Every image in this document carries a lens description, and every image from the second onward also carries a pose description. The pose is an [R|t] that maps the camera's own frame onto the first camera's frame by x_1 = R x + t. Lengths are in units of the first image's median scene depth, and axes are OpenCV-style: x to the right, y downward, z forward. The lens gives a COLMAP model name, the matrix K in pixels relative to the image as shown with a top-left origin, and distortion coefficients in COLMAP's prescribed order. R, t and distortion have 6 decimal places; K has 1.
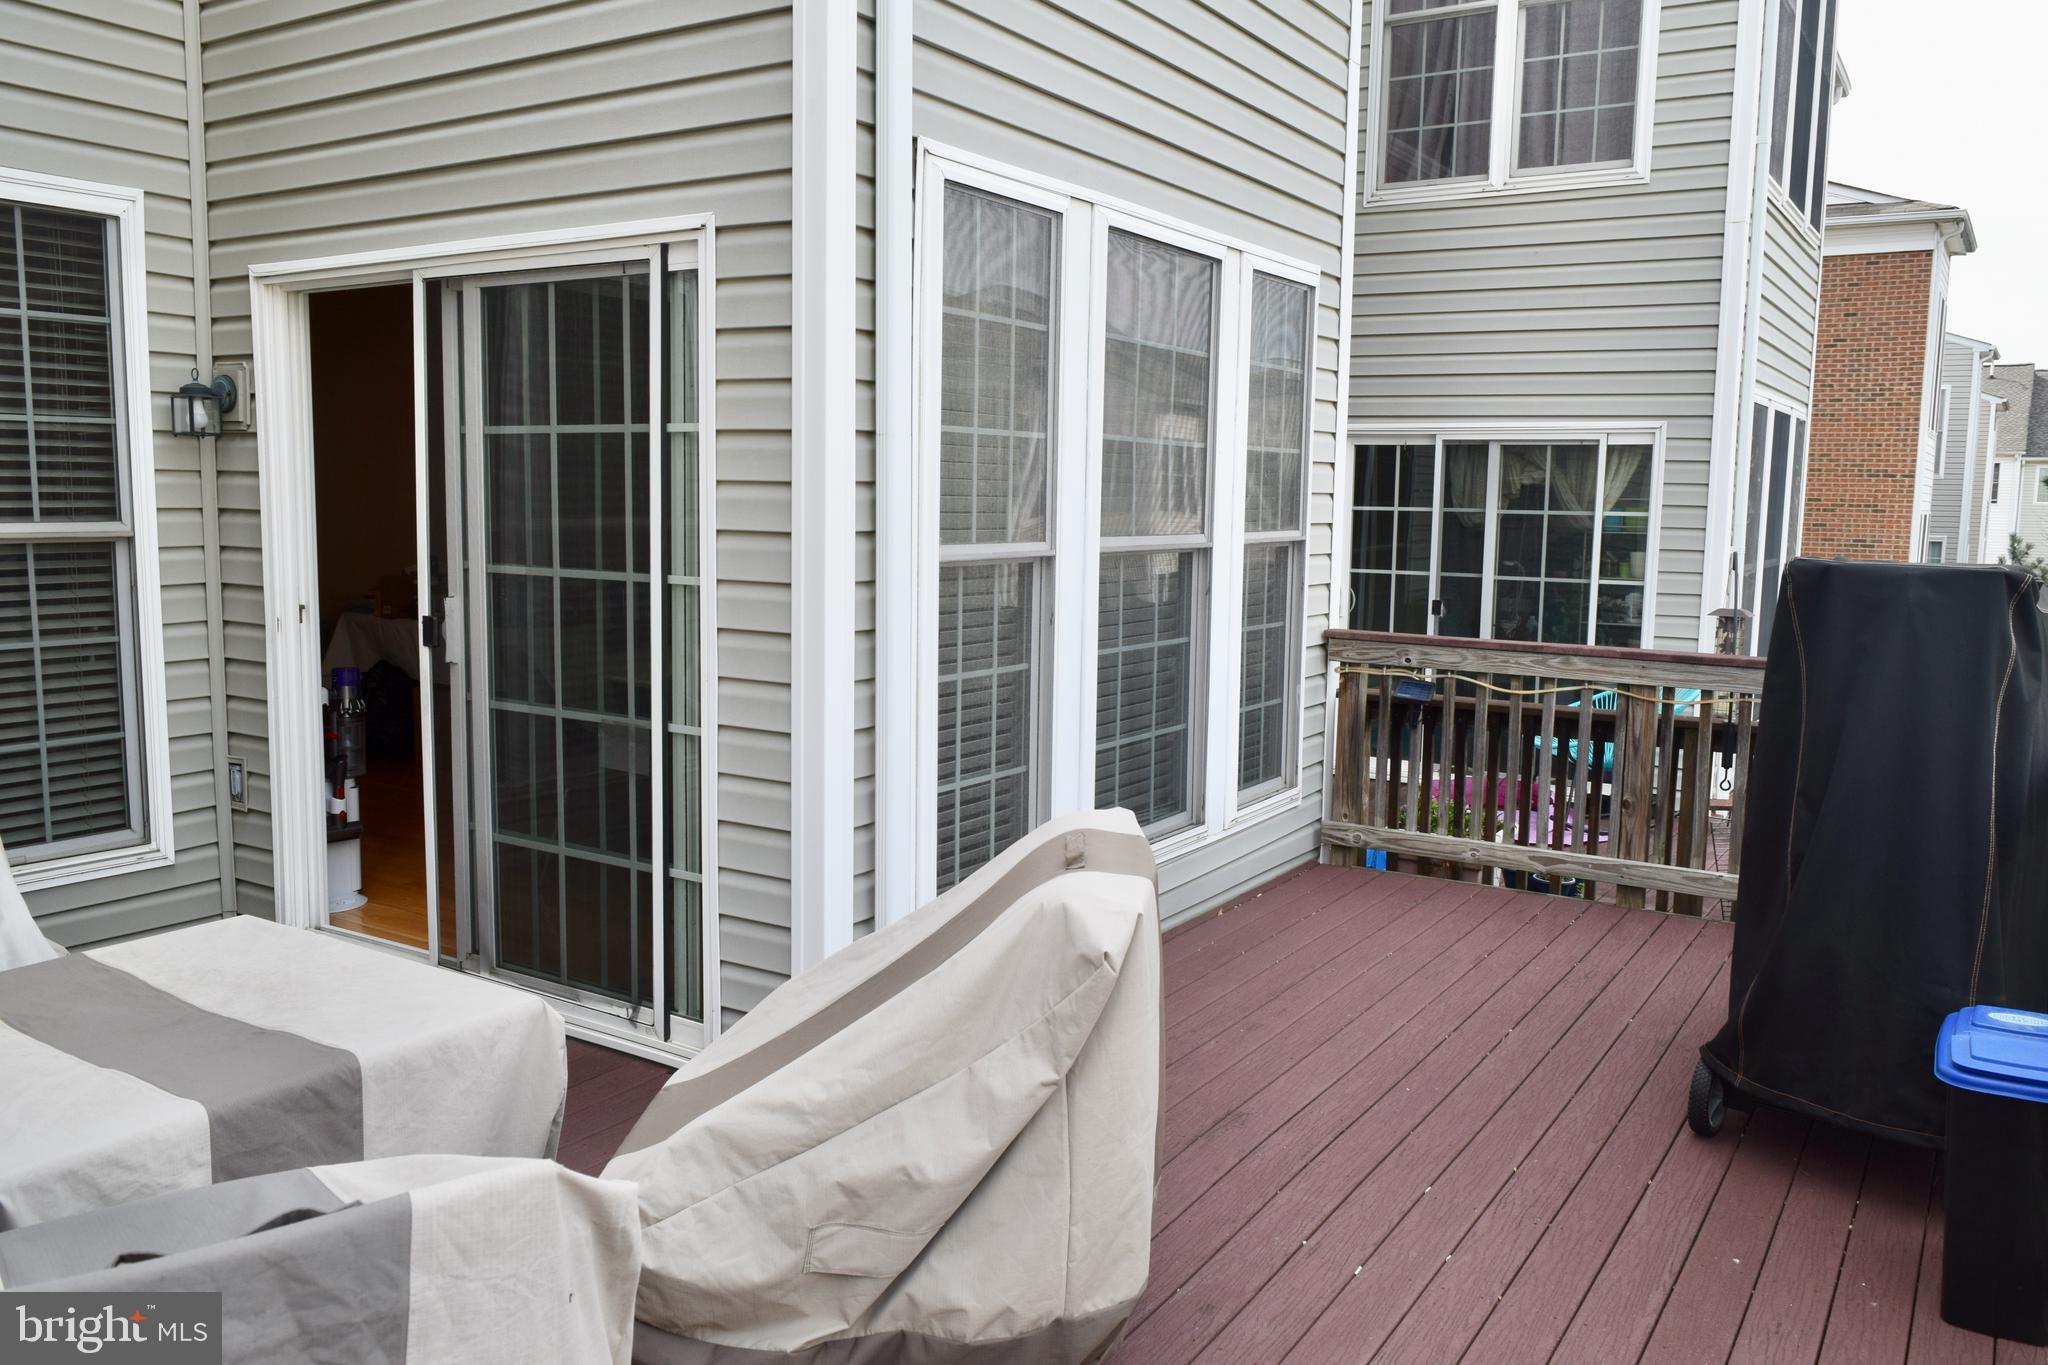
lens RADIAL K [[1589.2, 0, 1024.0], [0, 1589.2, 682.5], [0, 0, 1]] dist [-0.022920, 0.015020]
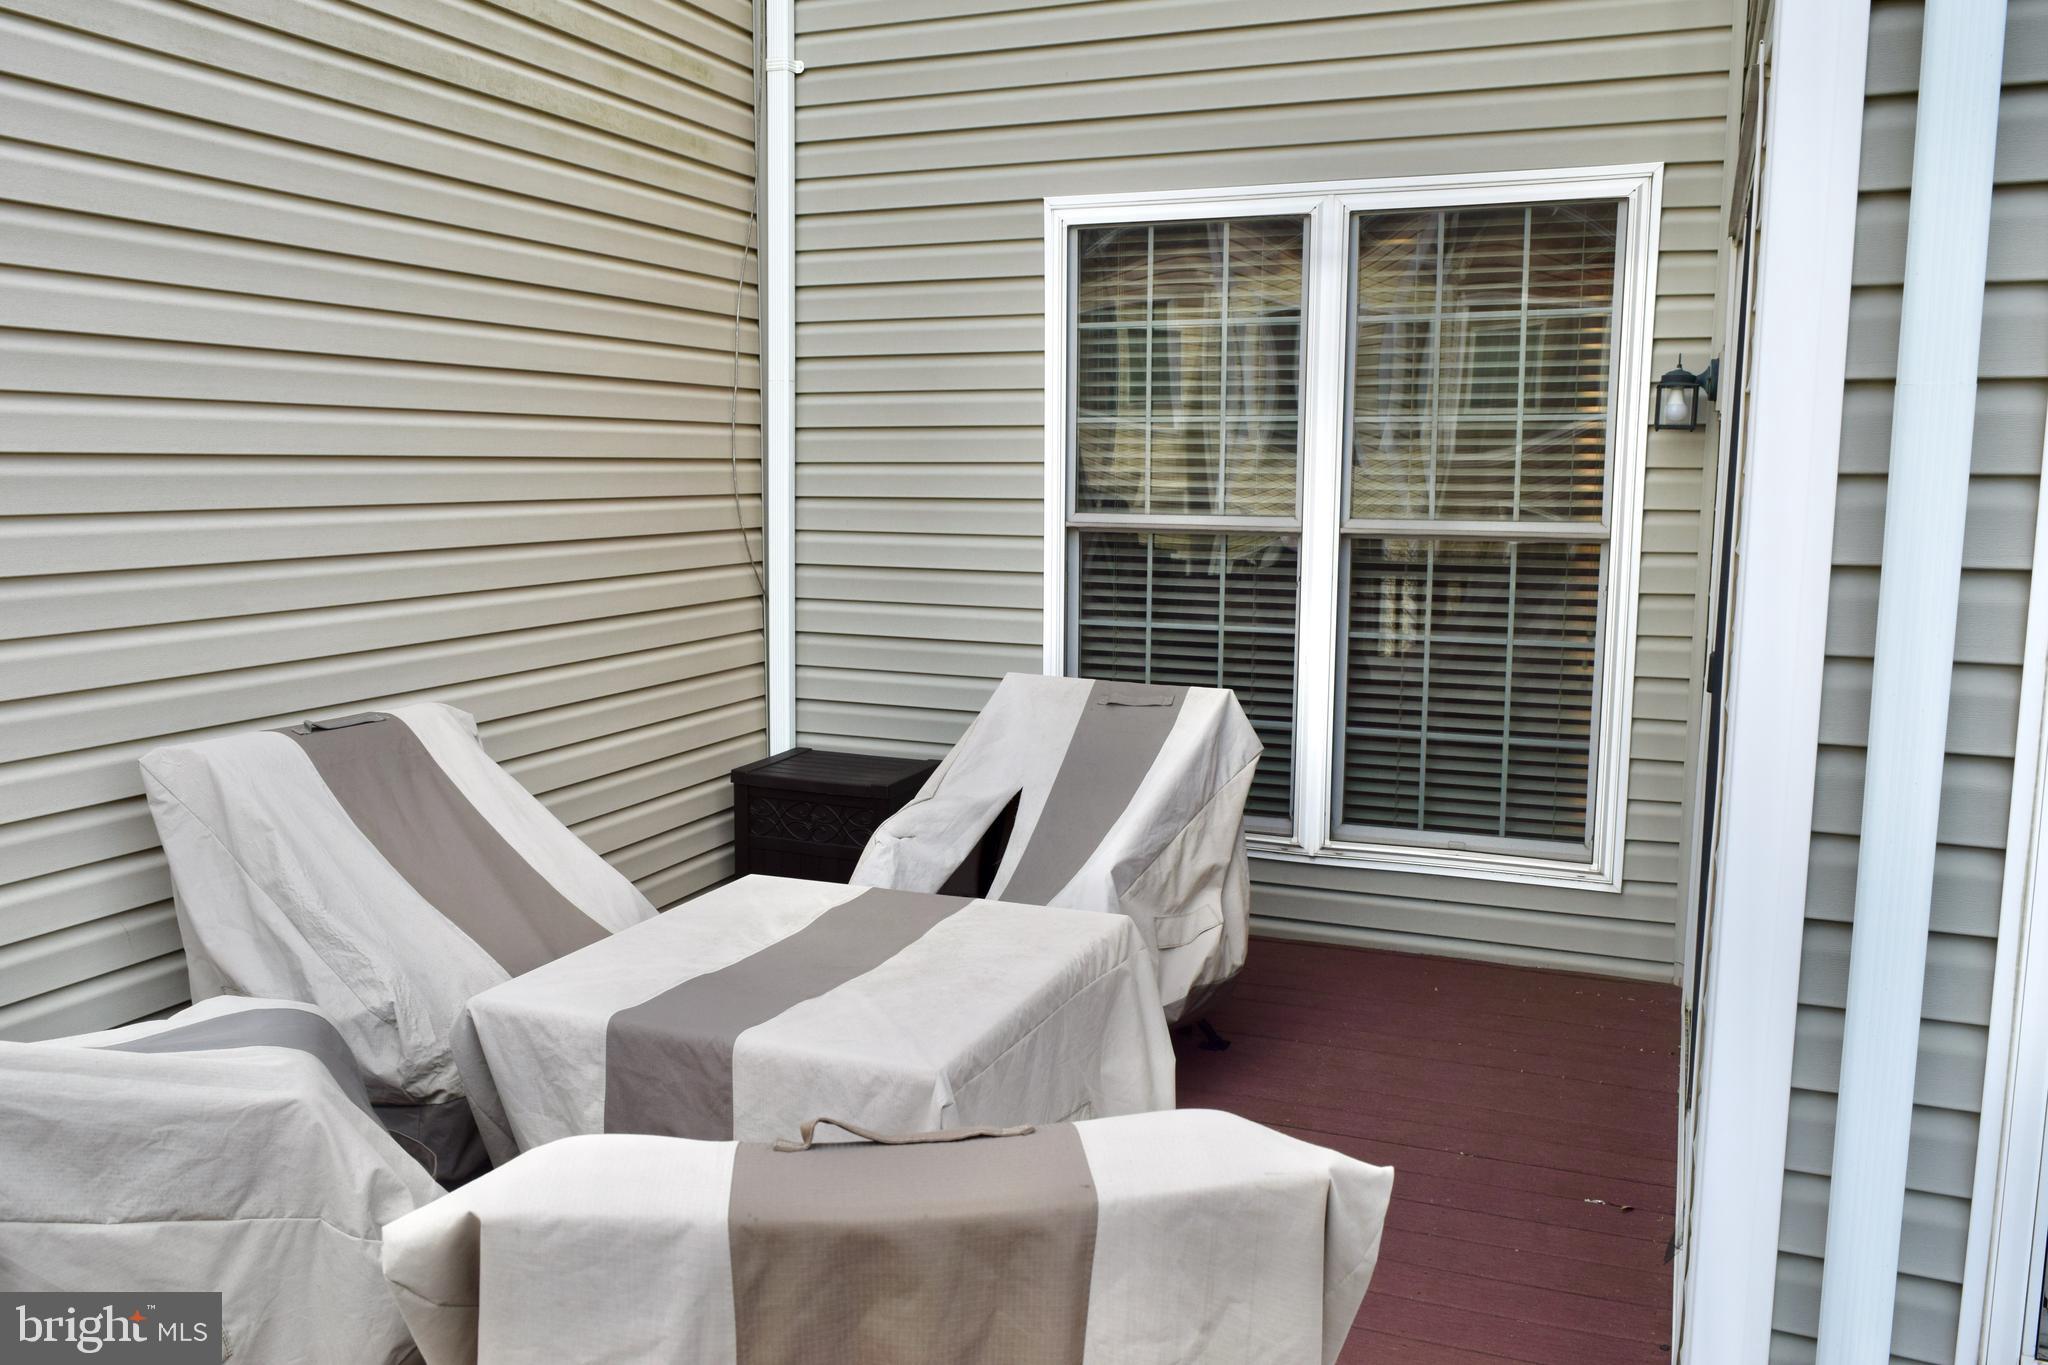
lens RADIAL K [[1589.2, 0, 1024.0], [0, 1589.2, 682.5], [0, 0, 1]] dist [-0.022920, 0.015020]
pose [[0.221848, 0.110837, -0.968761, 0.285400], [-0.120588, 0.989010, 0.085539, -0.047087], [0.967596, 0.097844, 0.232775, 0.458306]]
